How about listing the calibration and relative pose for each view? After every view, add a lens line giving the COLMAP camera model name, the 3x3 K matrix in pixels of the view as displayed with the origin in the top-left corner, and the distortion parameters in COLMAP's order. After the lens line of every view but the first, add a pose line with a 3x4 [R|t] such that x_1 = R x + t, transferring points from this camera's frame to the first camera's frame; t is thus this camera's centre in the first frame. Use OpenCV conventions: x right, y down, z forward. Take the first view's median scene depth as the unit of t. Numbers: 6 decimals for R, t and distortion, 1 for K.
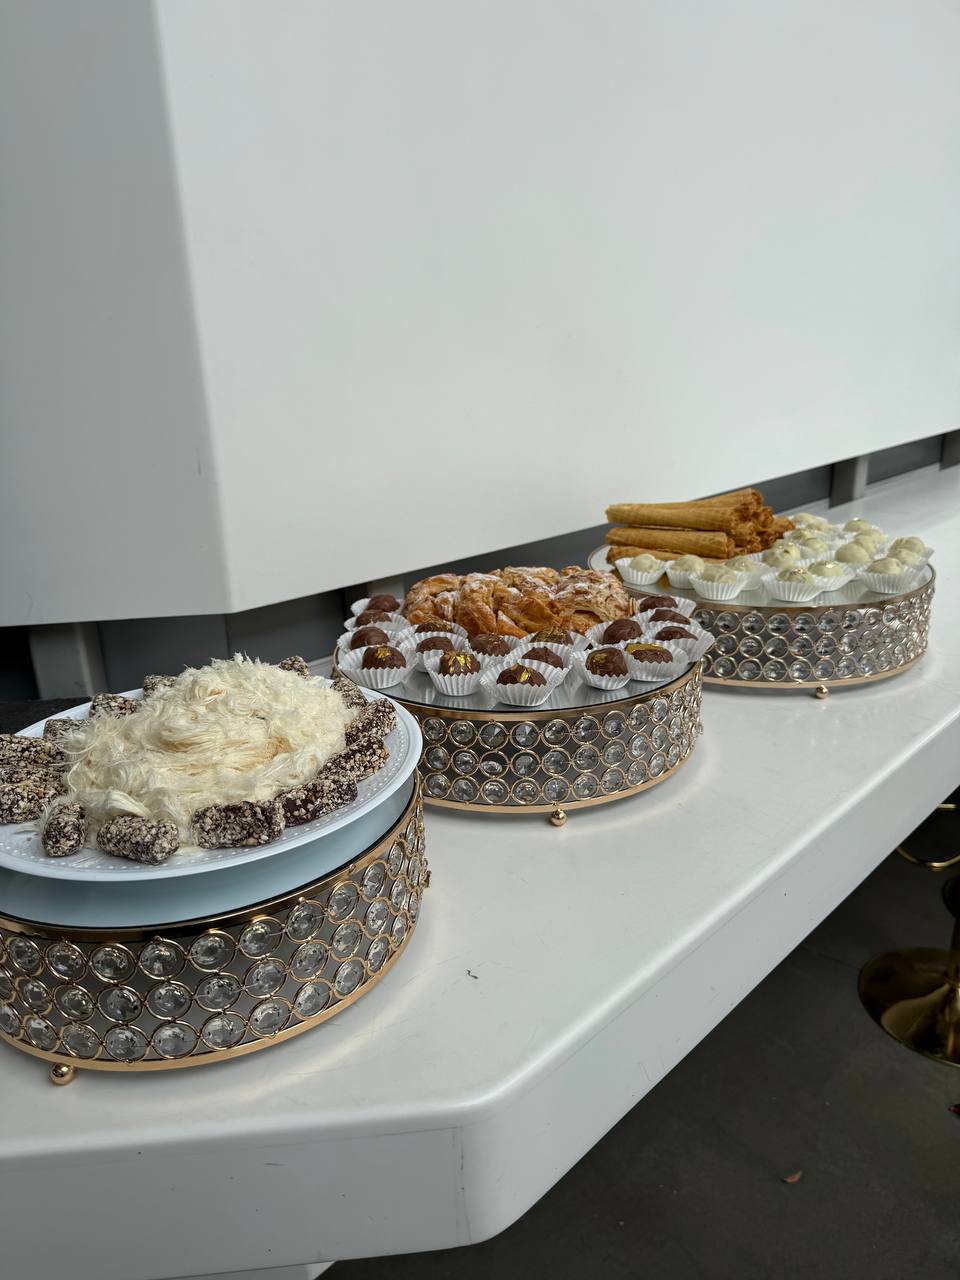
lens RADIAL K [[987.3, 0, 480.0], [0, 987.3, 640.0], [0, 0, 1]] dist [0.143786, -0.244512]
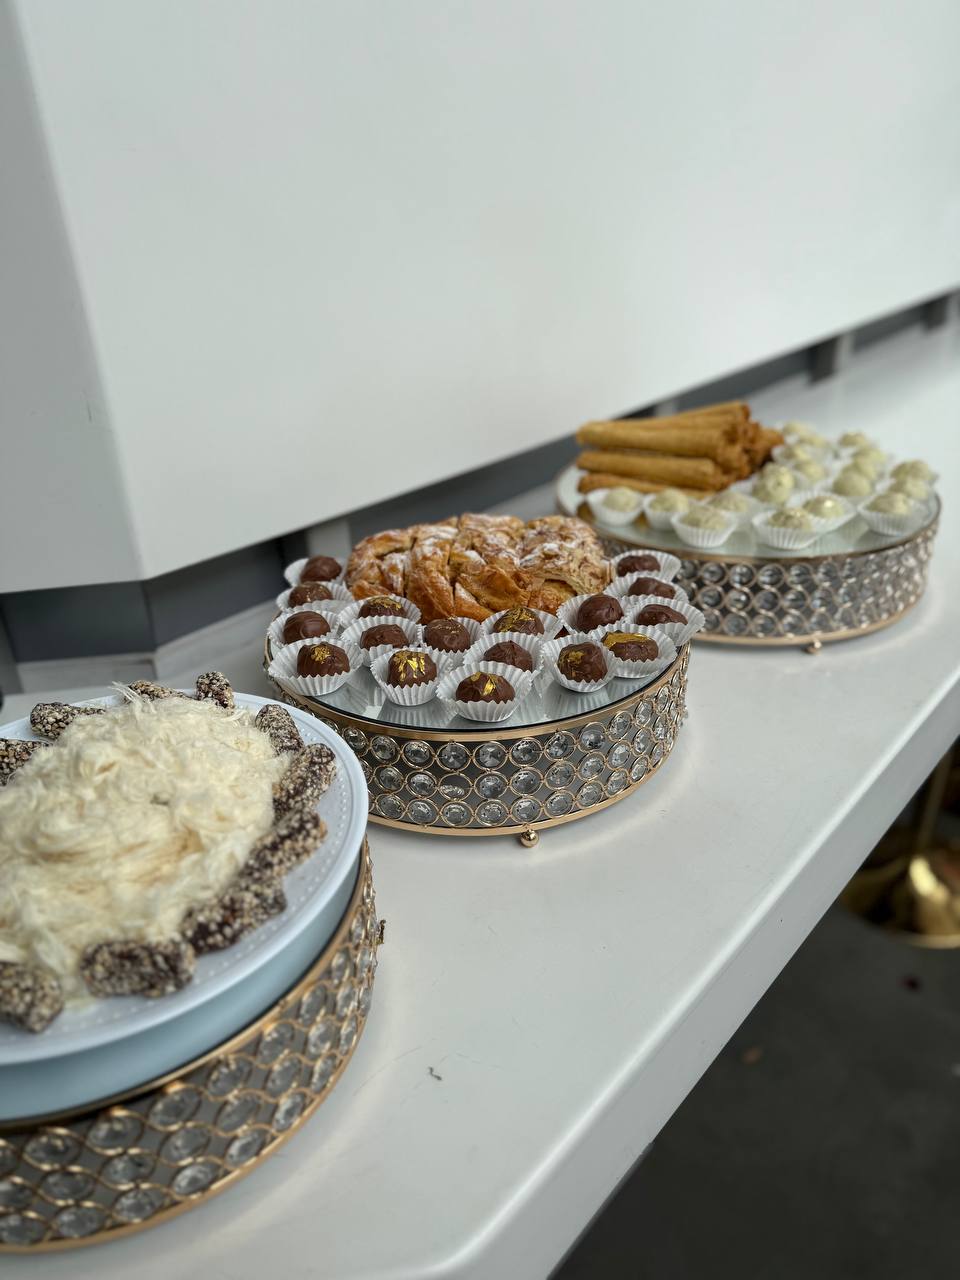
lens RADIAL K [[971.4, 0, 484.4], [0, 971.4, 645.6], [0, 0, 1]] dist [0.128410, -0.259932]
pose [[0.998754, -0.028080, 0.041267, 0.007840], [0.020365, 0.984051, 0.176715, -0.141187], [-0.045571, -0.175654, 0.983397, 0.173964]]
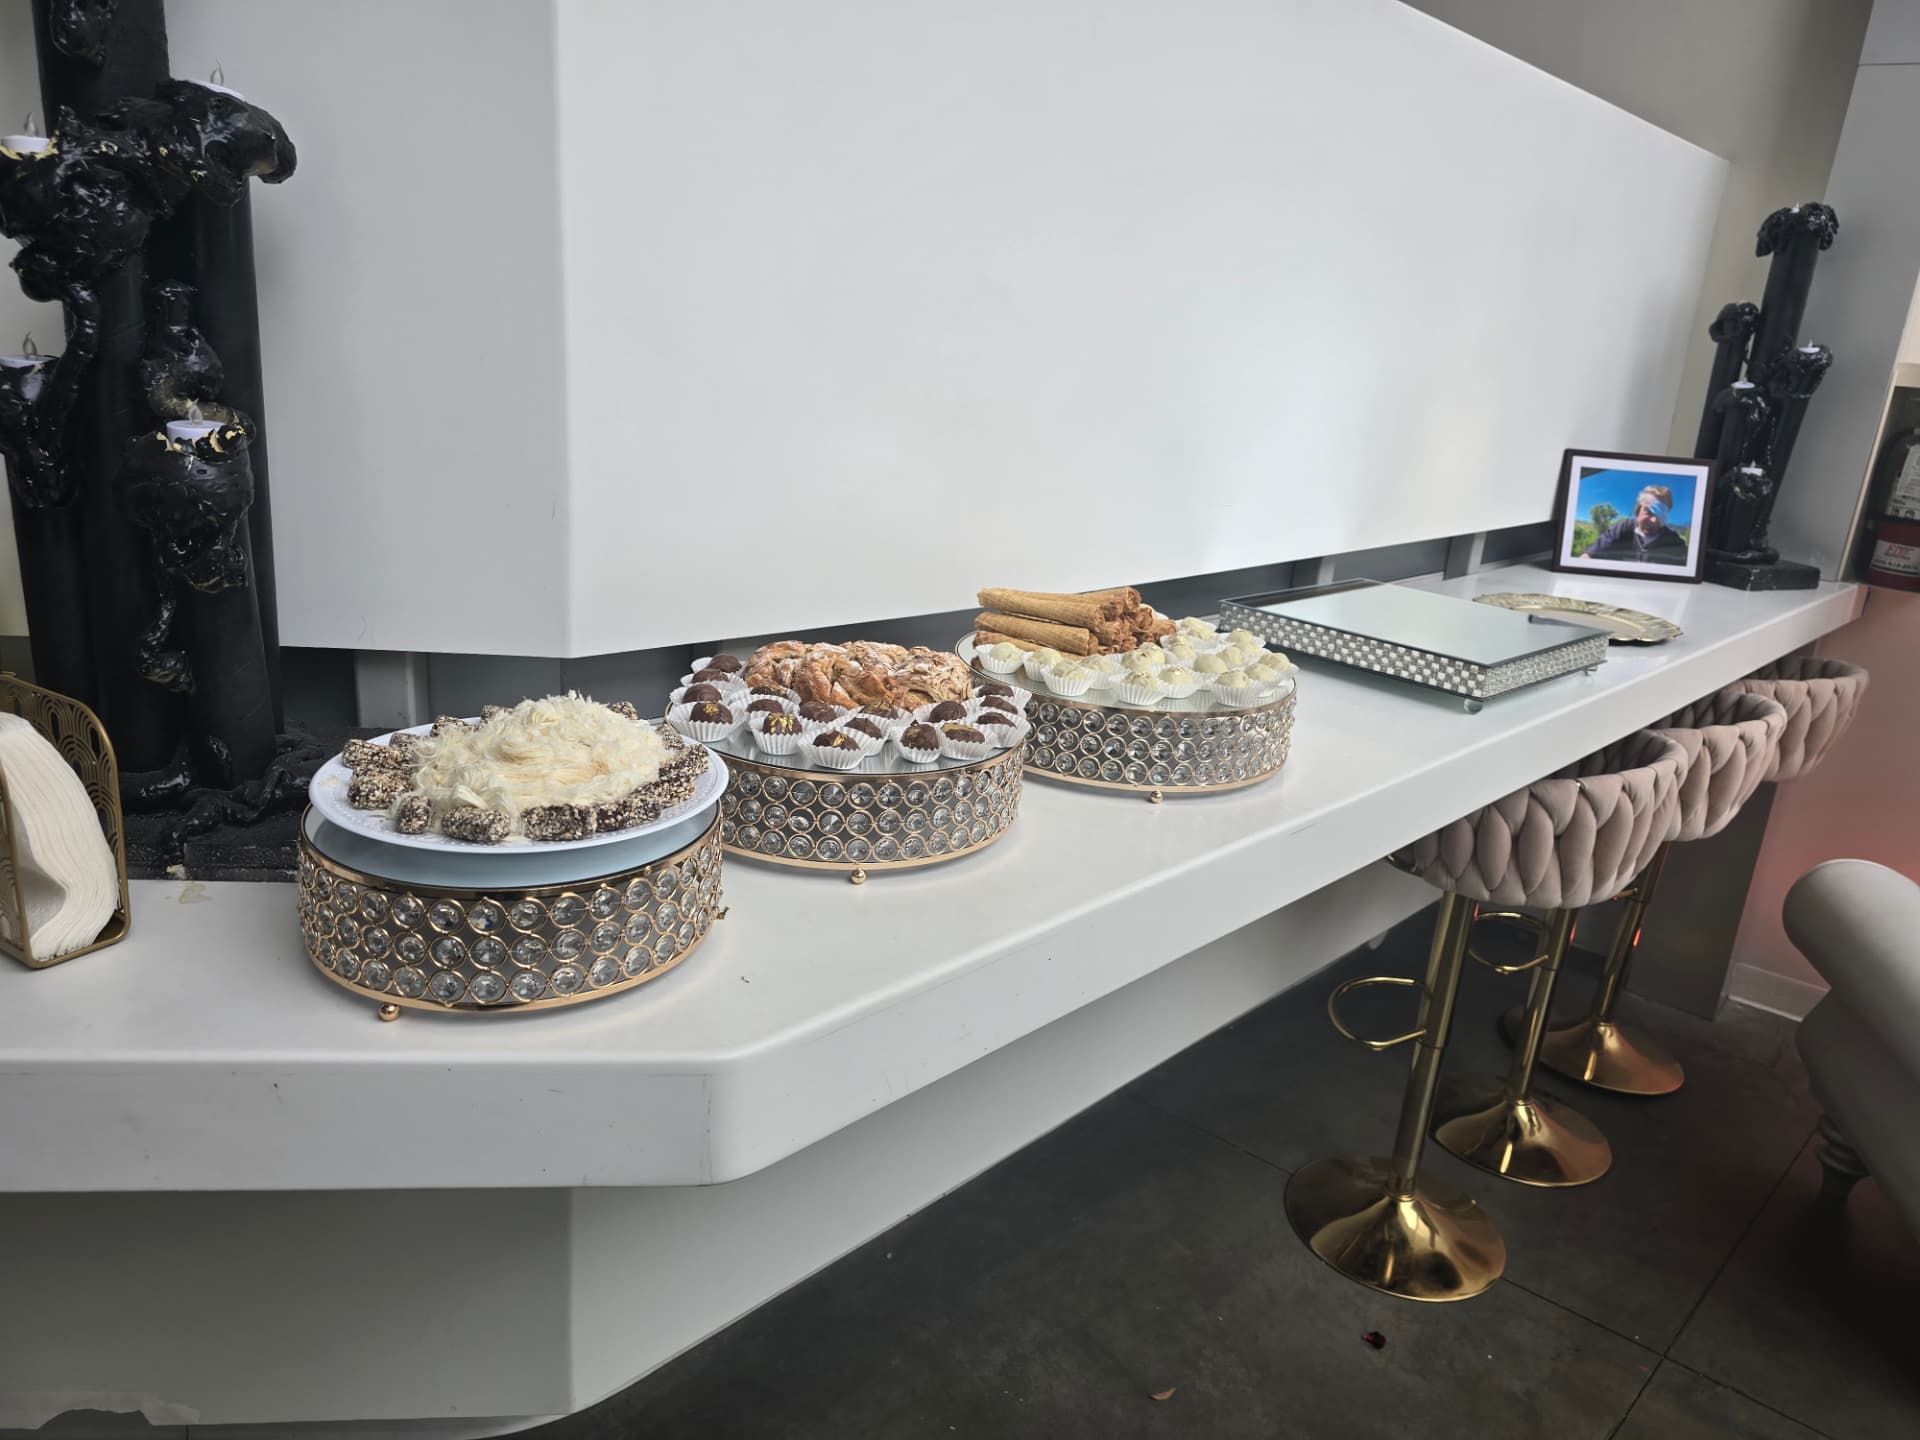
lens RADIAL K [[1481.0, 0, 1017.6], [0, 1481.0, 697.0], [0, 0, 1]] dist [0.143786, -0.244512]
pose [[0.993638, 0.100815, 0.050207, 0.147319], [-0.098838, 0.994282, -0.040427, 0.033331], [-0.053995, 0.035208, 0.997920, -0.611758]]
